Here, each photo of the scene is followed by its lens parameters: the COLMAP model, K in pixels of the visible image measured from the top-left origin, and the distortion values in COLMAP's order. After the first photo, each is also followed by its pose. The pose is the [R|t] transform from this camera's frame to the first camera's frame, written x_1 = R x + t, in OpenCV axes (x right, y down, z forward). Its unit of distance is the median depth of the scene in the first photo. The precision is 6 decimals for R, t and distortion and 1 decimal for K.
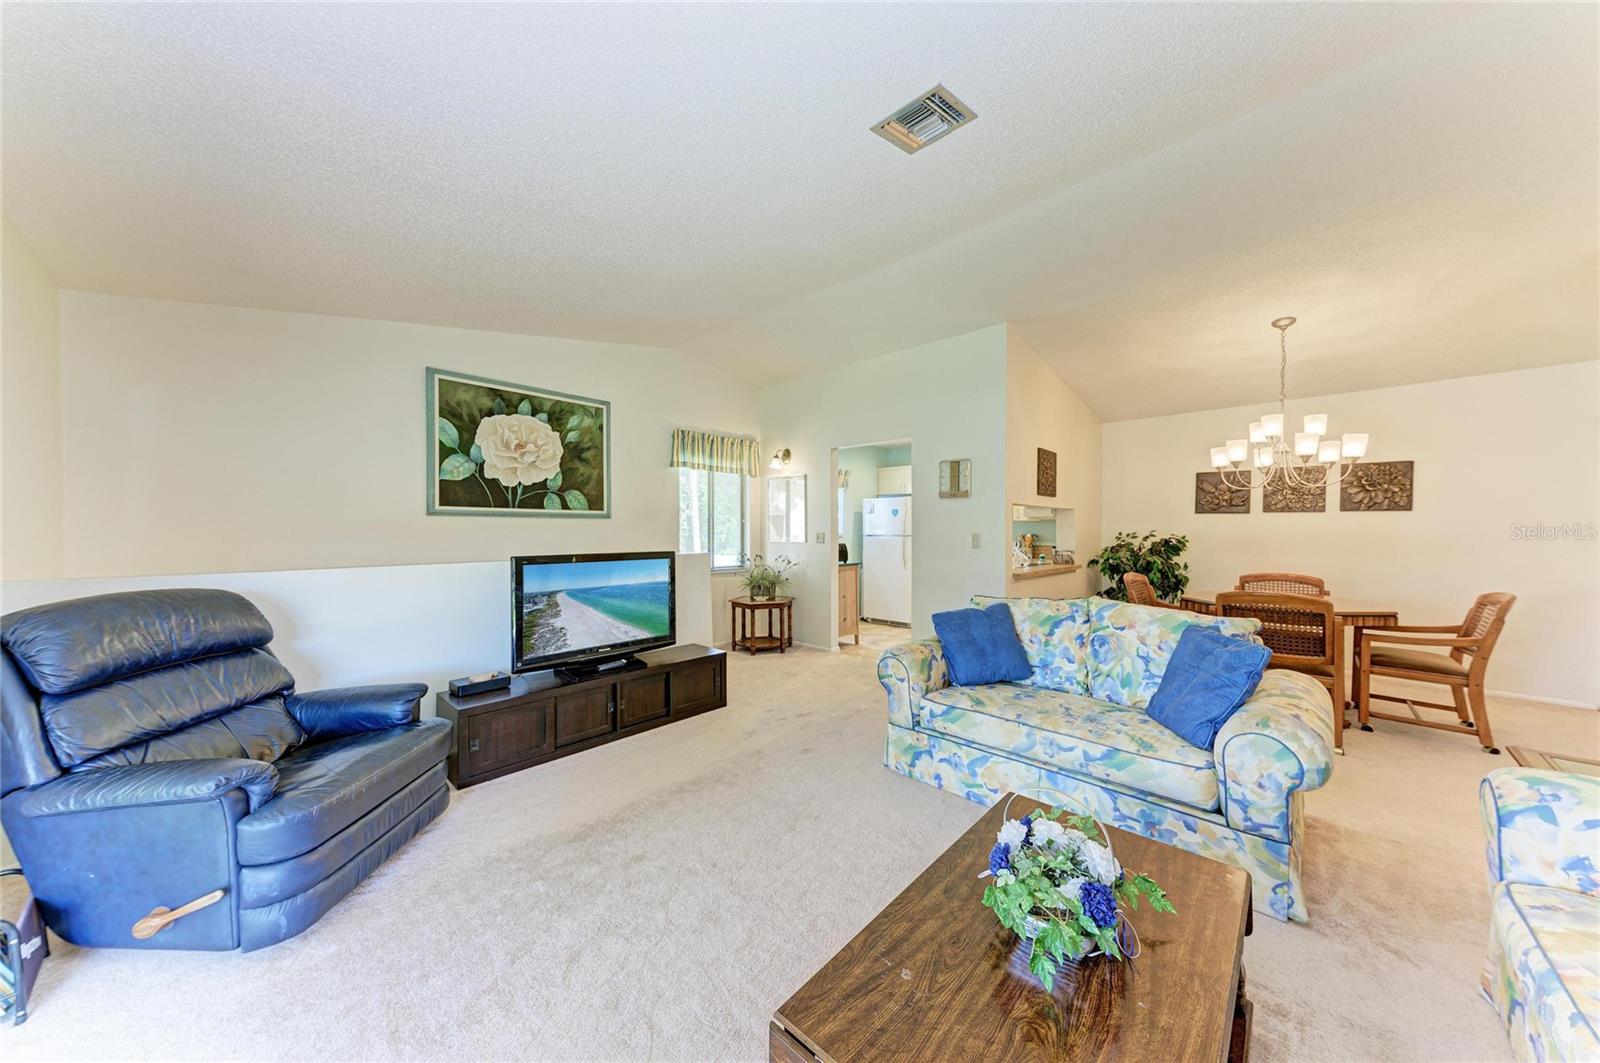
lens RADIAL K [[534.7, 0, 806.0], [0, 534.7, 526.1], [0, 0, 1]] dist [0.023531, -0.003608]
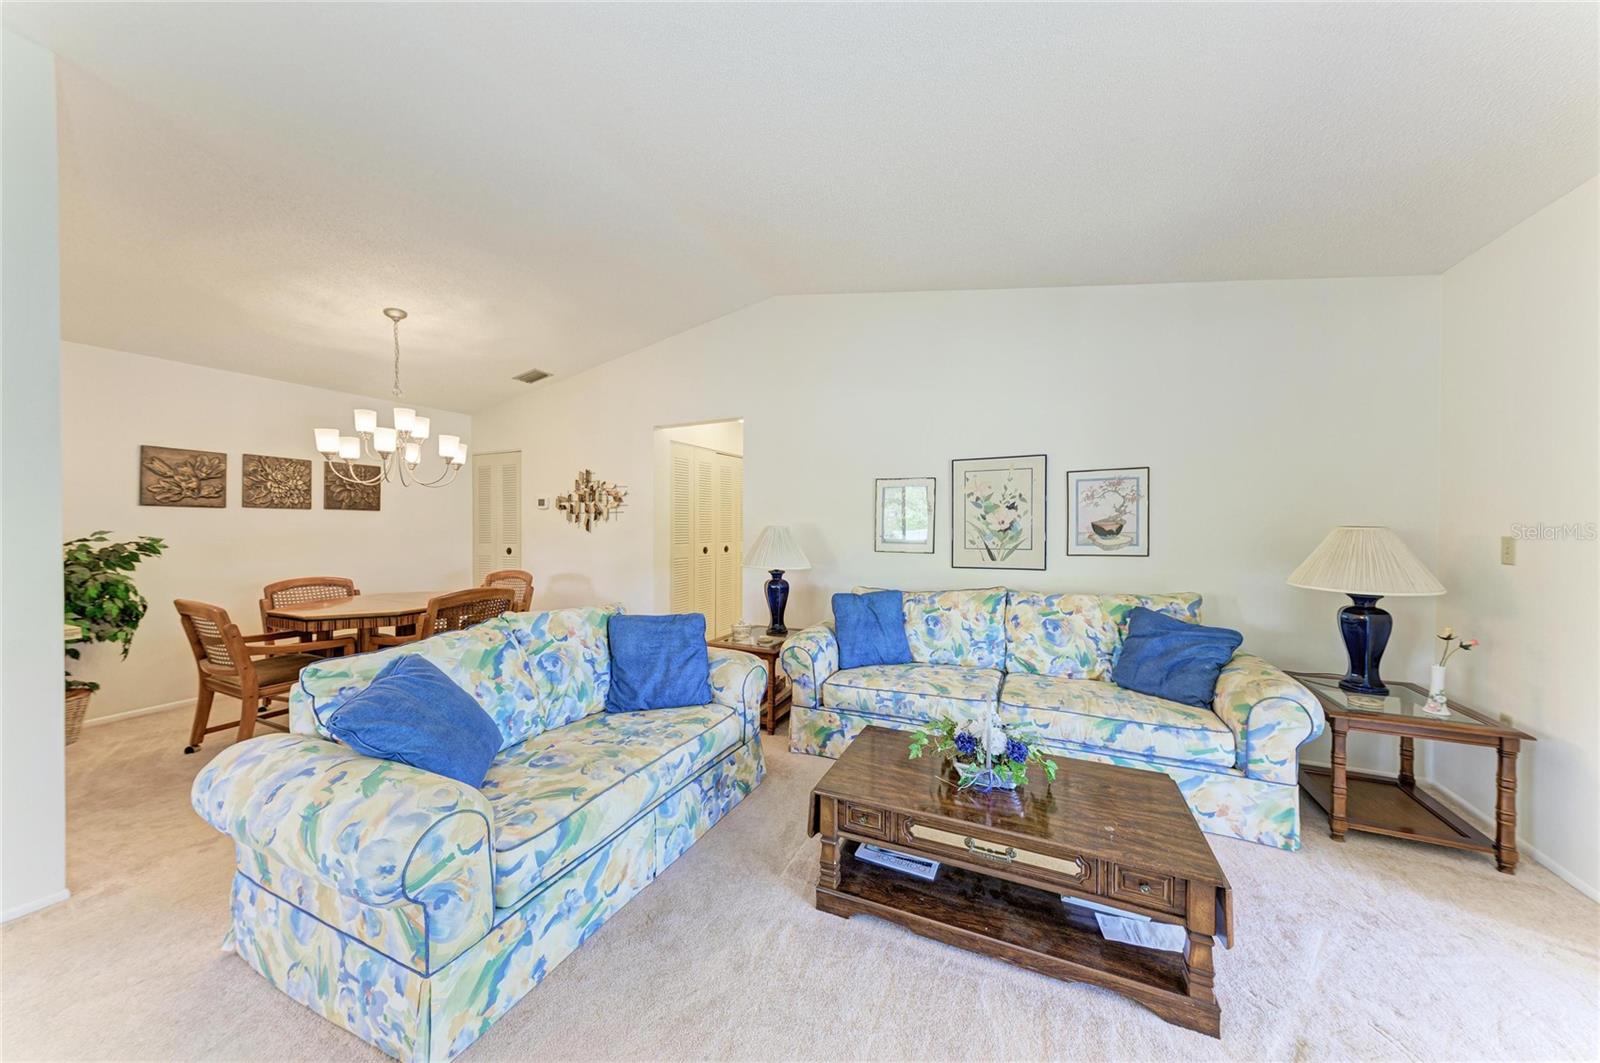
lens RADIAL K [[534.7, 0, 792.8], [0, 534.7, 526.0], [0, 0, 1]] dist [0.023531, -0.003608]
pose [[-0.309120, -0.004595, 0.951012, -0.217697], [0.000512, 0.999987, 0.004998, -0.001026], [-0.951023, 0.002032, -0.309113, 0.521656]]
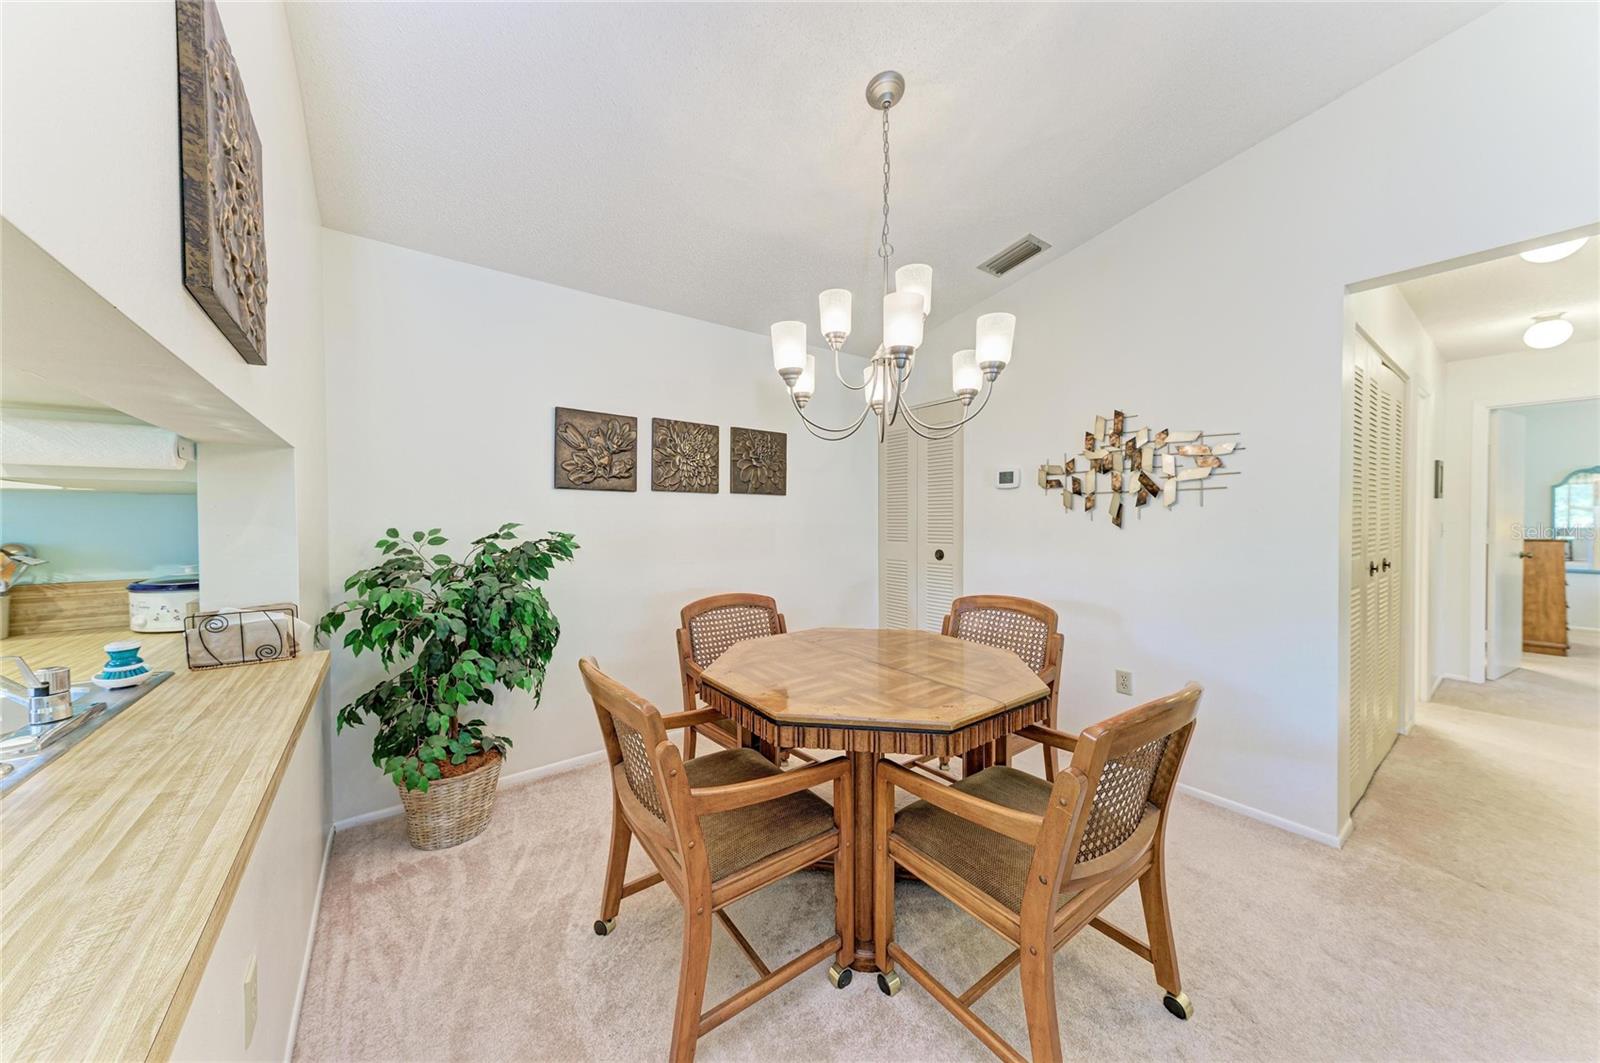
lens RADIAL K [[534.7, 0, 793.5], [0, 534.7, 523.3], [0, 0, 1]] dist [0.023531, -0.003608]
pose [[0.178100, -0.013564, 0.983919, 0.322697], [0.001424, 0.999908, 0.013526, 0.002694], [-0.984011, -0.001008, 0.178103, 0.828904]]
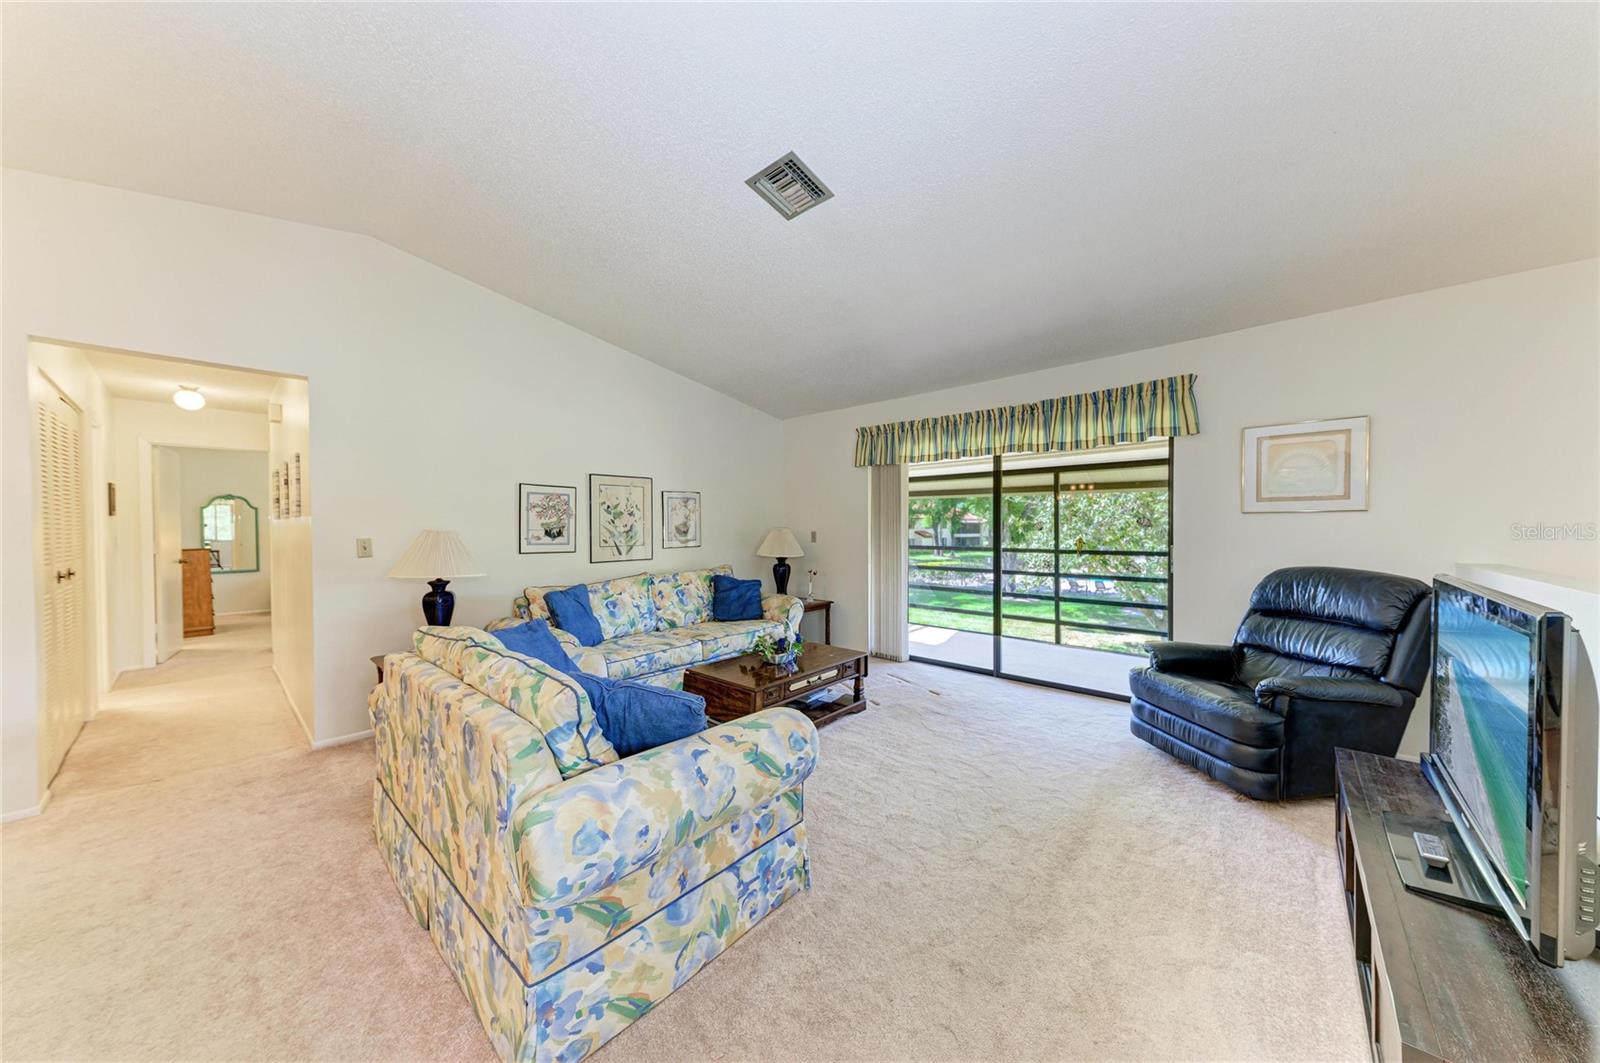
lens RADIAL K [[534.7, 0, 801.4], [0, 534.7, 536.8], [0, 0, 1]] dist [0.023531, -0.003608]
pose [[-0.999803, 0.004490, -0.019322, 0.107598], [0.004173, 0.999857, 0.016399, 0.003415], [0.019393, 0.016315, -0.999679, 1.019190]]
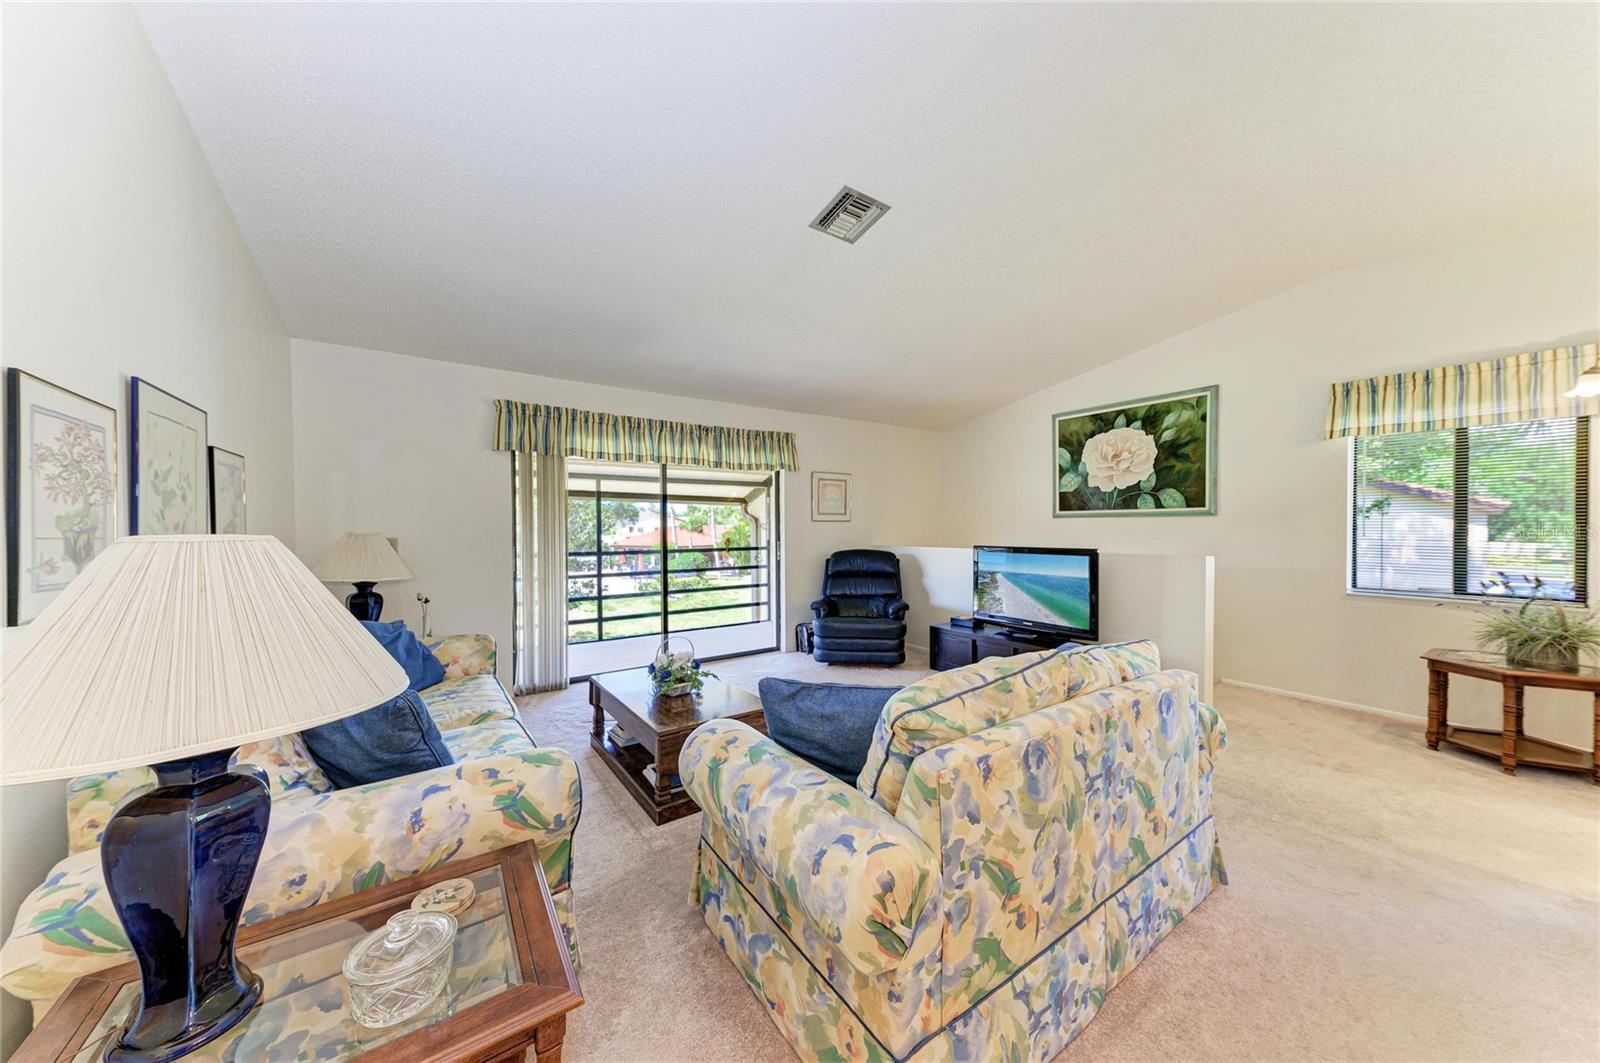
lens RADIAL K [[534.7, 0, 799.0], [0, 534.7, 529.5], [0, 0, 1]] dist [0.023531, -0.003608]
pose [[-0.210455, 0.003790, -0.977596, 0.699614], [0.006921, 0.999973, 0.002386, 0.002051], [0.977579, -0.006264, -0.210475, 0.537899]]
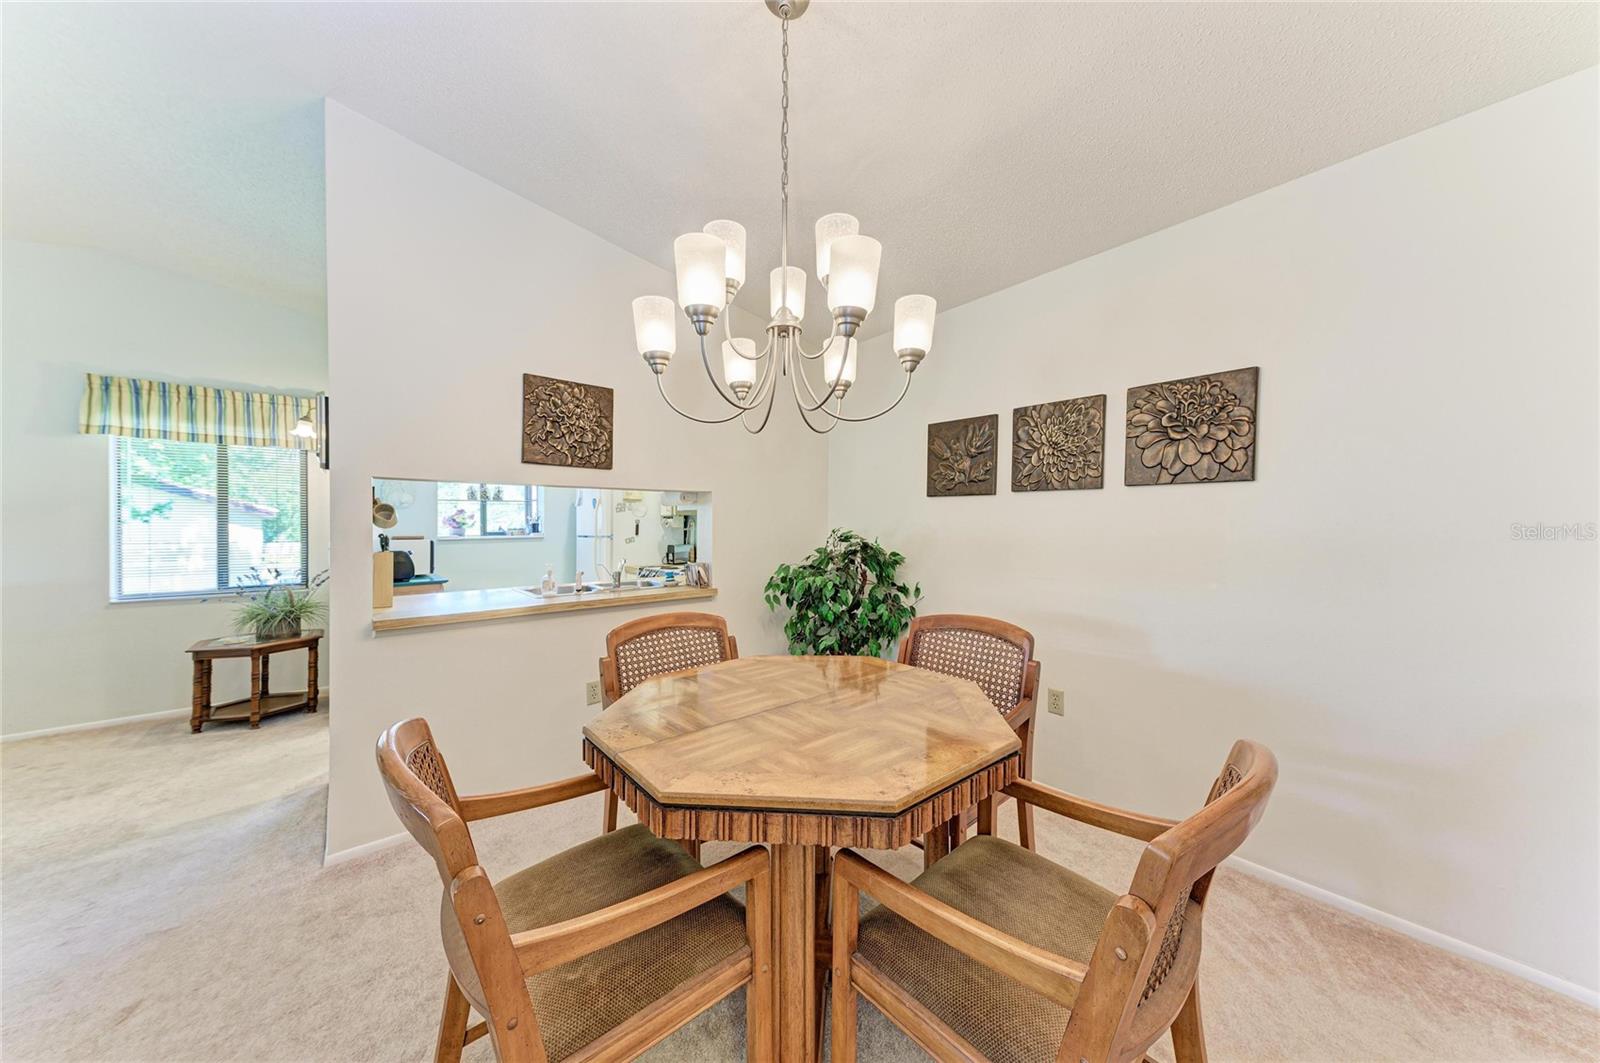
lens RADIAL K [[534.7, 0, 804.8], [0, 534.7, 528.4], [0, 0, 1]] dist [0.023531, -0.003608]
pose [[0.993655, -0.007890, -0.112196, 0.779521], [0.009180, 0.999897, 0.010987, 0.002040], [0.112097, -0.011948, 0.993625, 0.514100]]
